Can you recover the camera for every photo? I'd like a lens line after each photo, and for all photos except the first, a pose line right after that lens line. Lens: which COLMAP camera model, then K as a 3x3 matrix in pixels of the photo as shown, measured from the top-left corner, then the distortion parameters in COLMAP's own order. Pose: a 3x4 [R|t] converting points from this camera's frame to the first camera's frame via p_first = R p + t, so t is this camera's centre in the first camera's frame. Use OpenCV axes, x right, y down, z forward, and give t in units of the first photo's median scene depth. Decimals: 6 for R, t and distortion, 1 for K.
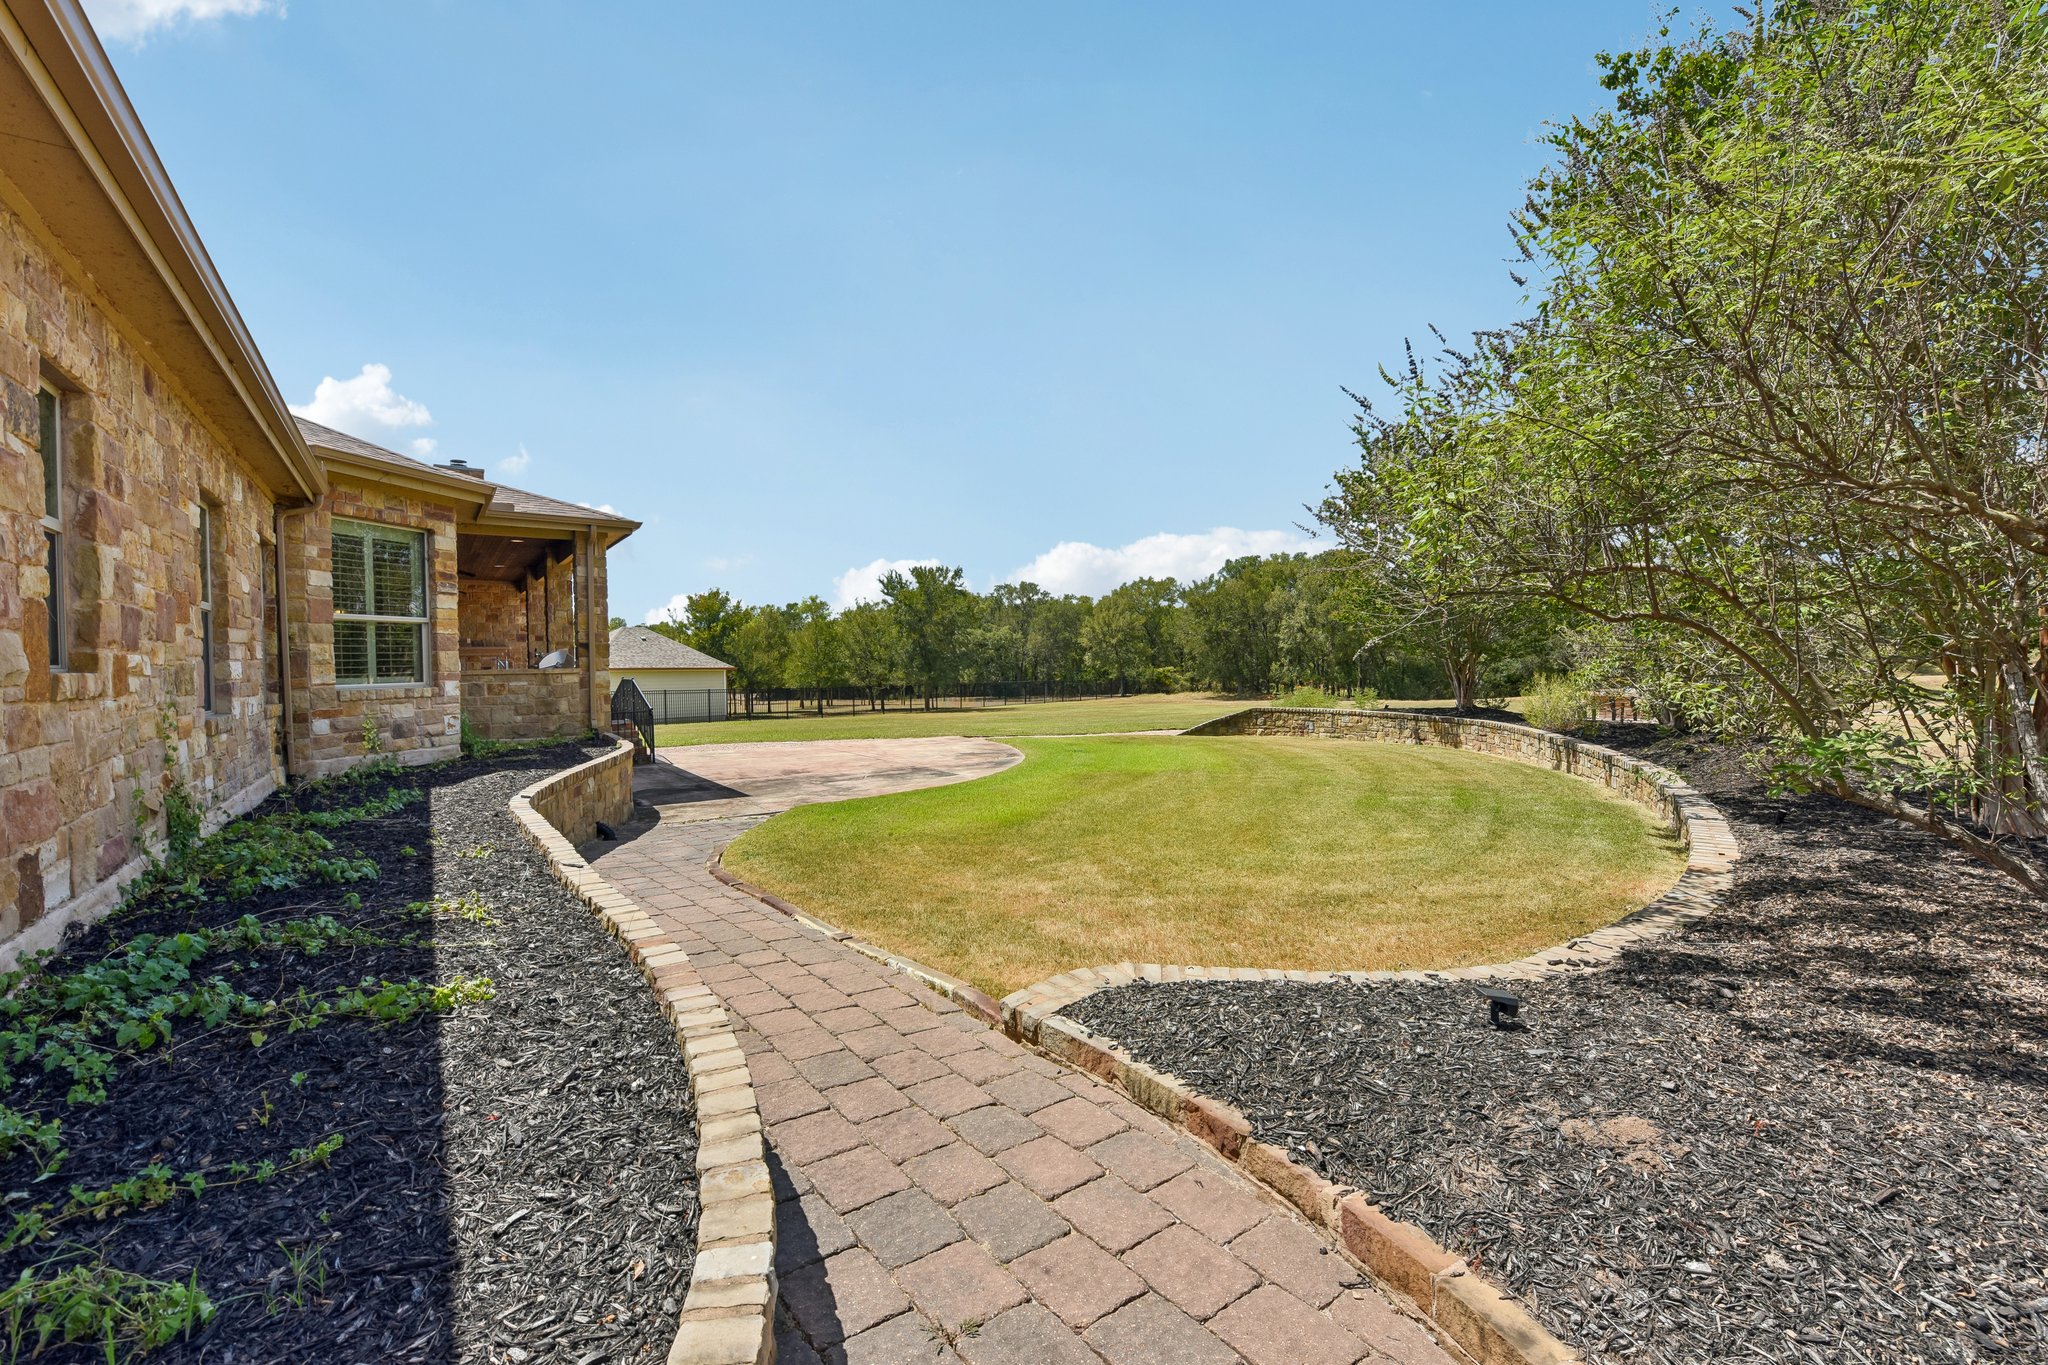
lens RADIAL K [[810.2, 0, 1027.5], [0, 810.2, 675.2], [0, 0, 1]] dist [0.007151, -0.001918]
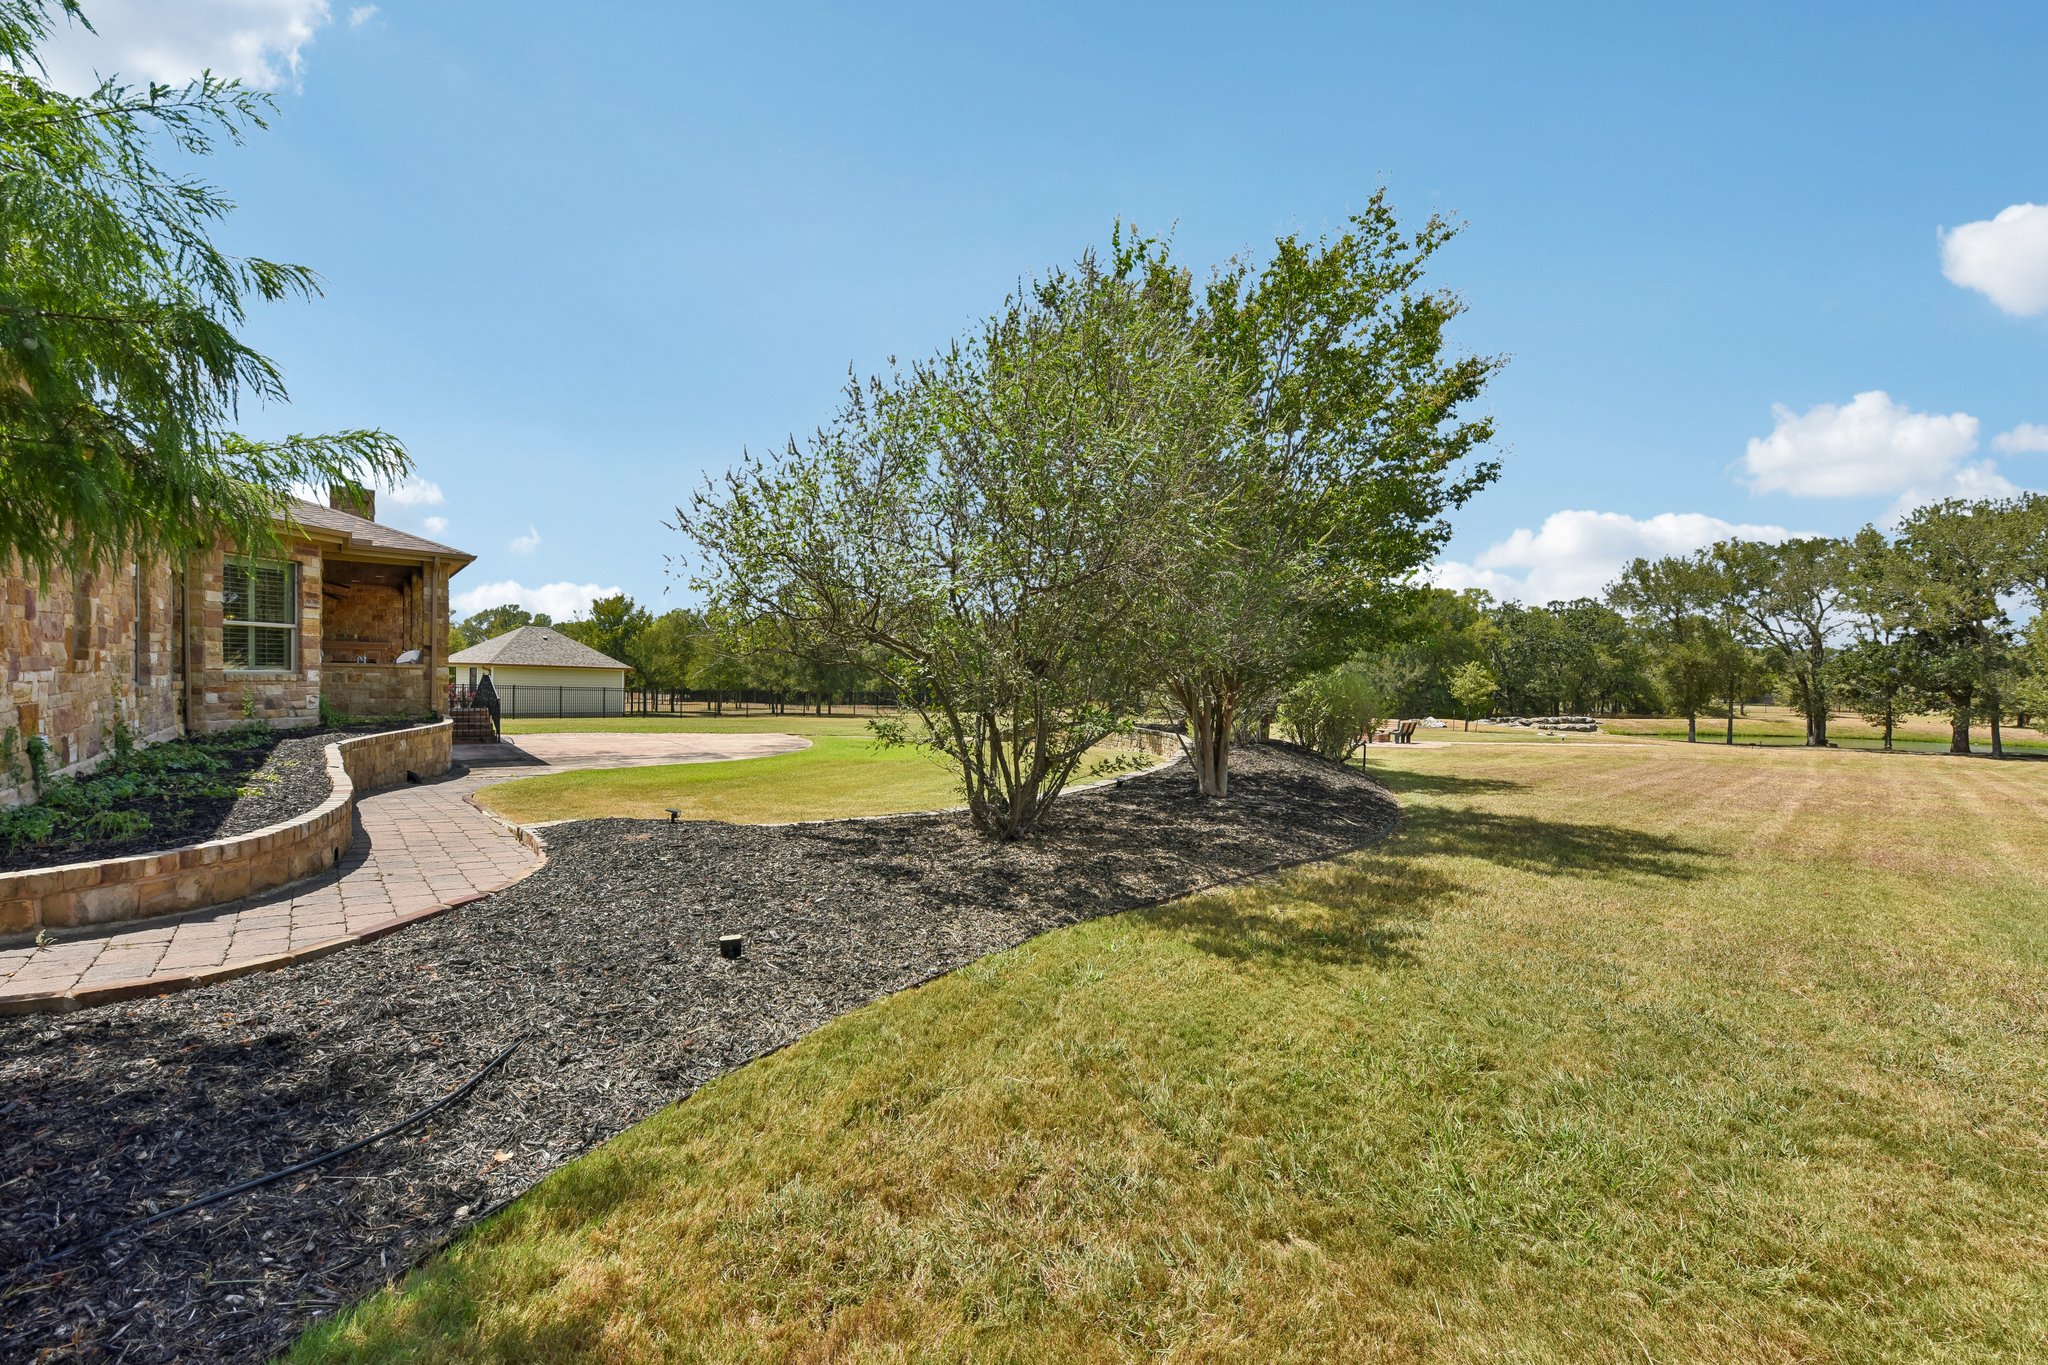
lens RADIAL K [[810.2, 0, 1020.7], [0, 810.2, 696.1], [0, 0, 1]] dist [0.007151, -0.001918]
pose [[0.997694, 0.040651, 0.054354, 0.447637], [-0.041131, 0.999124, 0.007728, -0.009750], [-0.053992, -0.009946, 0.998492, -0.480401]]
